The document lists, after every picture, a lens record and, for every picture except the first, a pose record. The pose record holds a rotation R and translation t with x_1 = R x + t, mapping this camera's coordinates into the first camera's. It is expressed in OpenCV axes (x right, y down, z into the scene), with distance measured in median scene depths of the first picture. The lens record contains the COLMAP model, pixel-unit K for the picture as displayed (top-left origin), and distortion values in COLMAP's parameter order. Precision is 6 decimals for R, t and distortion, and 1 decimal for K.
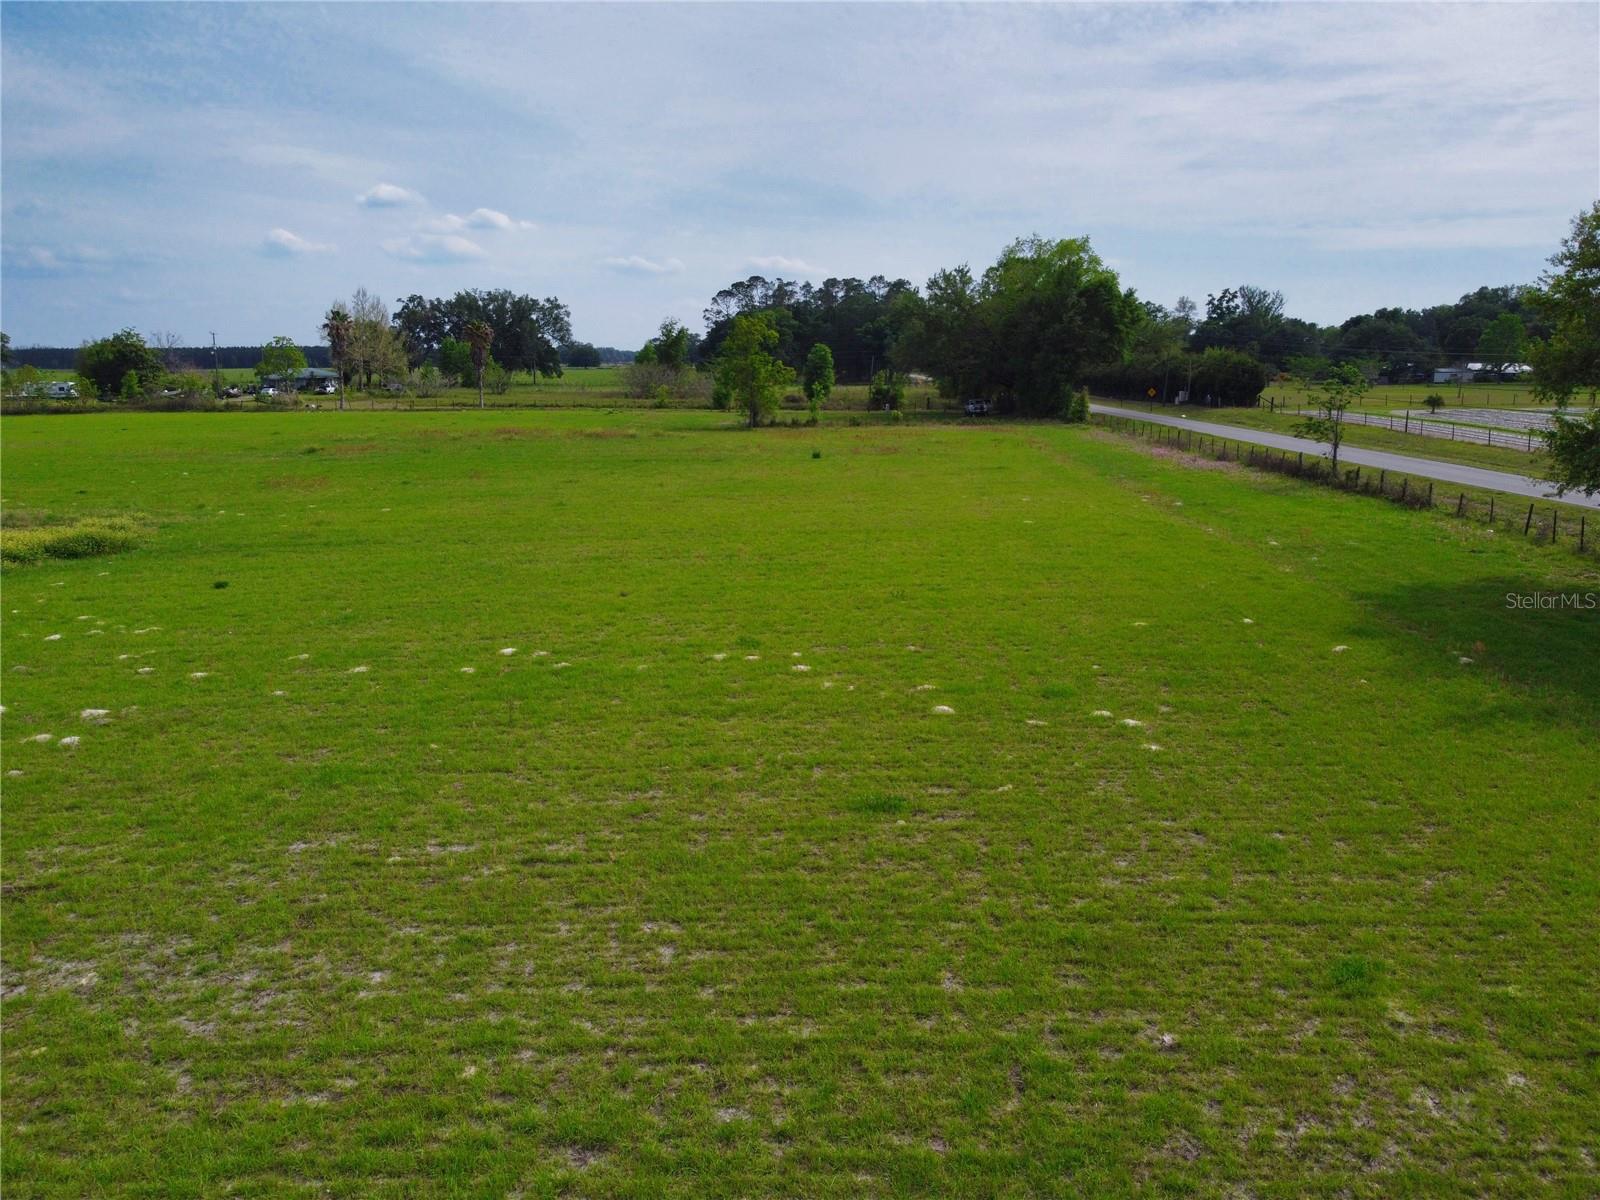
lens RADIAL K [[1222.1, 0, 796.9], [0, 1222.1, 604.1], [0, 0, 1]] dist [-0.003713, -0.004729]
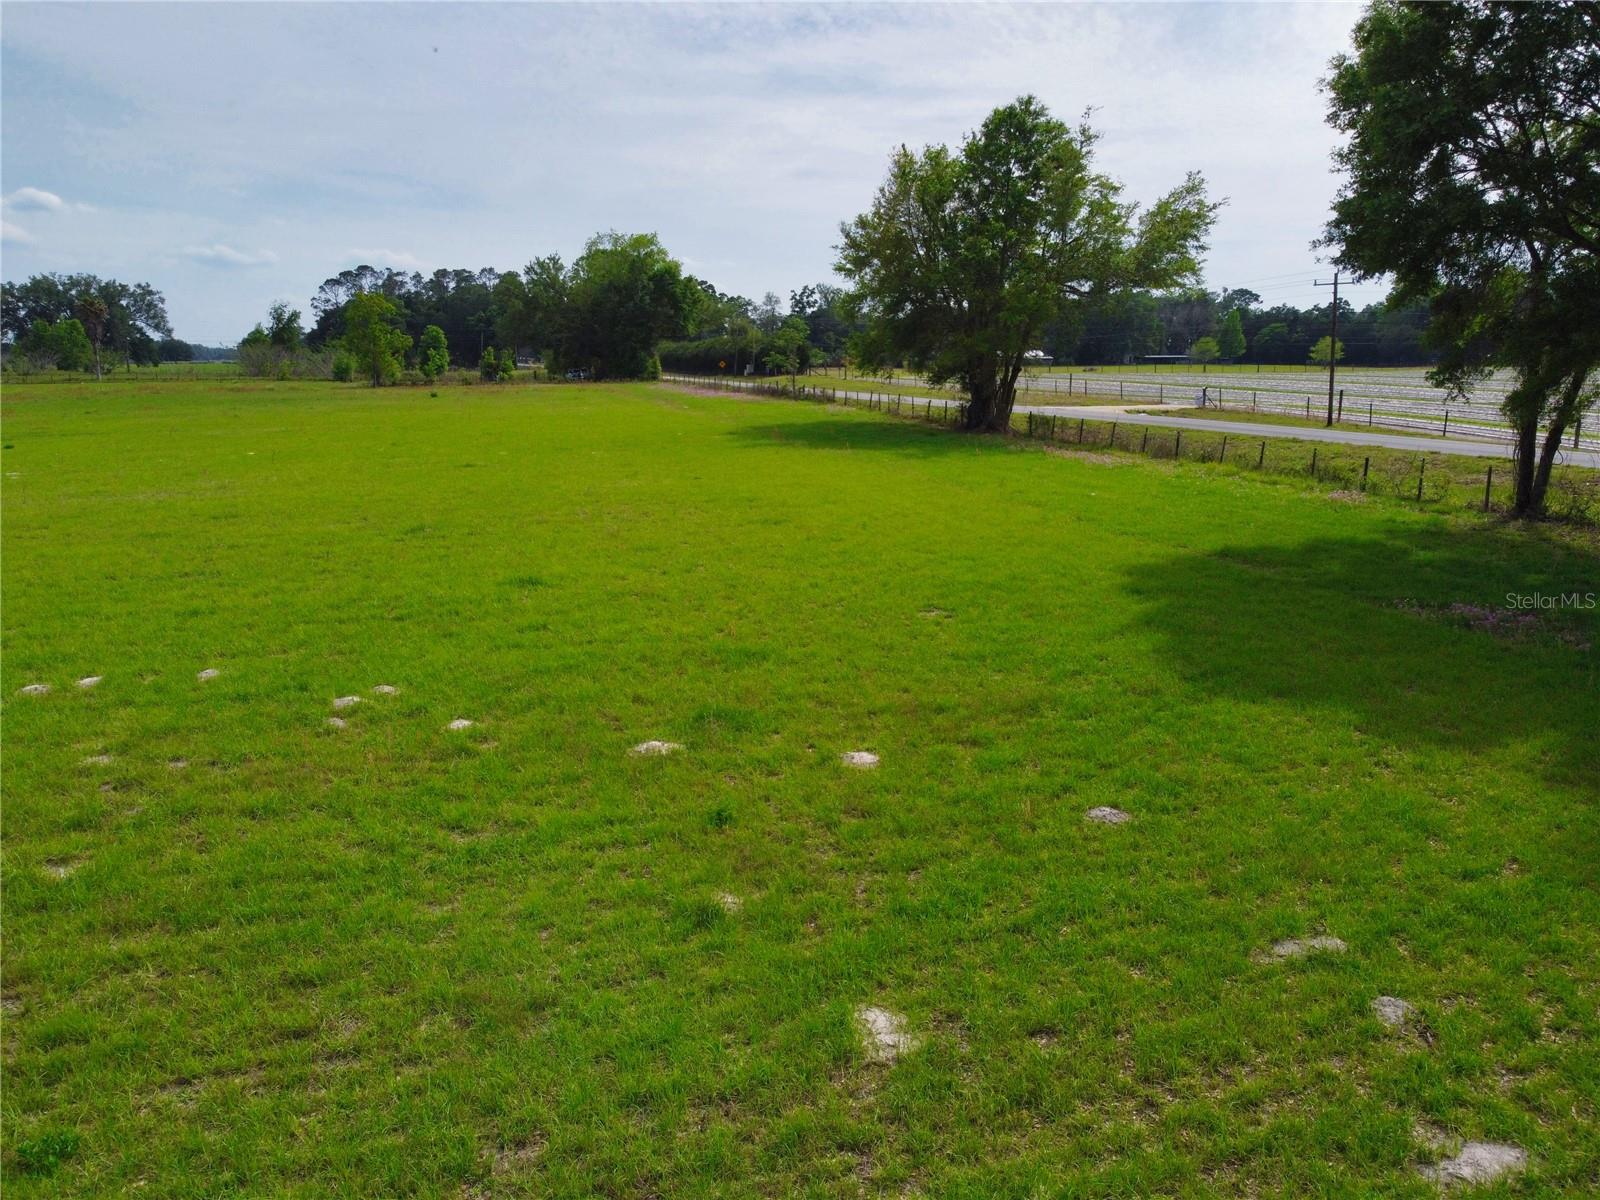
lens RADIAL K [[1222.1, 0, 800.8], [0, 1222.1, 600.3], [0, 0, 1]] dist [-0.003713, -0.004729]
pose [[0.954259, -0.058322, 0.293236, -0.001001], [0.058873, 0.998241, 0.006954, 0.024712], [-0.293126, 0.010628, 0.956015, -0.077183]]
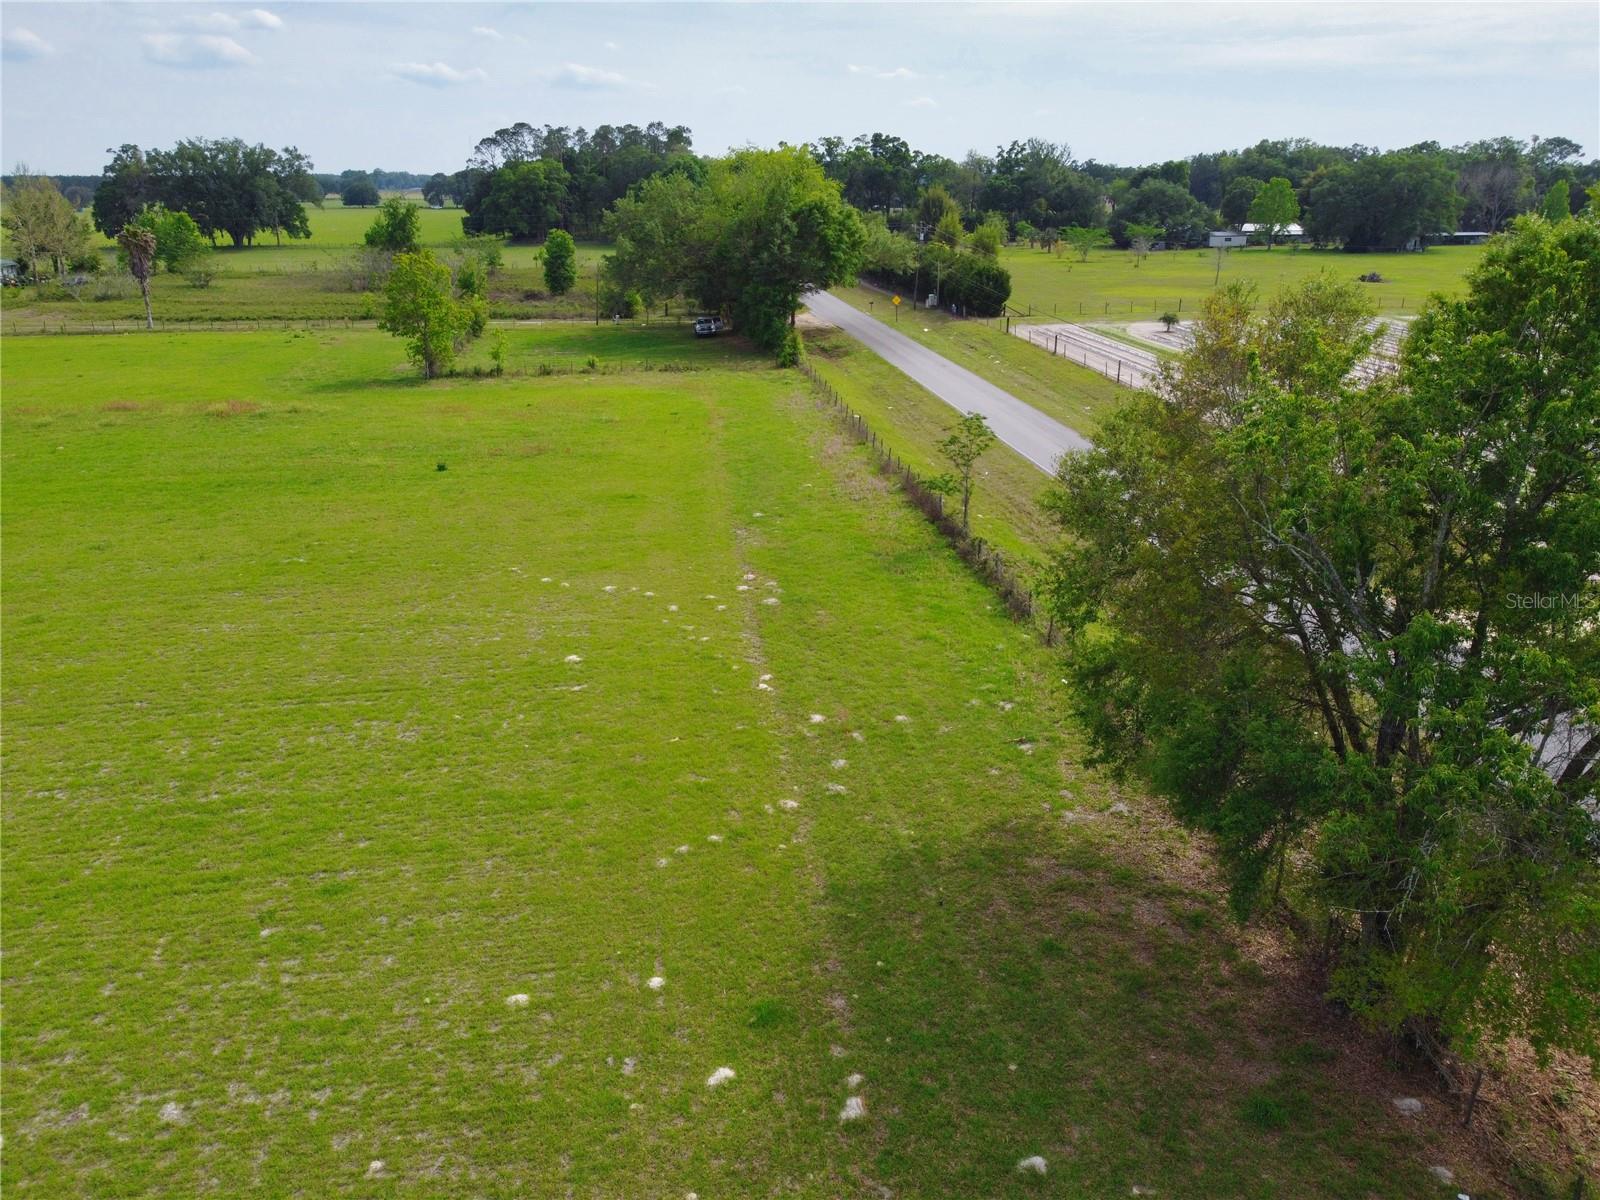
lens RADIAL K [[1222.1, 0, 799.9], [0, 1222.1, 606.0], [0, 0, 1]] dist [-0.003713, -0.004729]
pose [[0.989925, -0.047076, 0.133534, 0.035548], [0.028099, 0.989669, 0.140593, -0.033225], [-0.138773, -0.135424, 0.981021, 0.021965]]
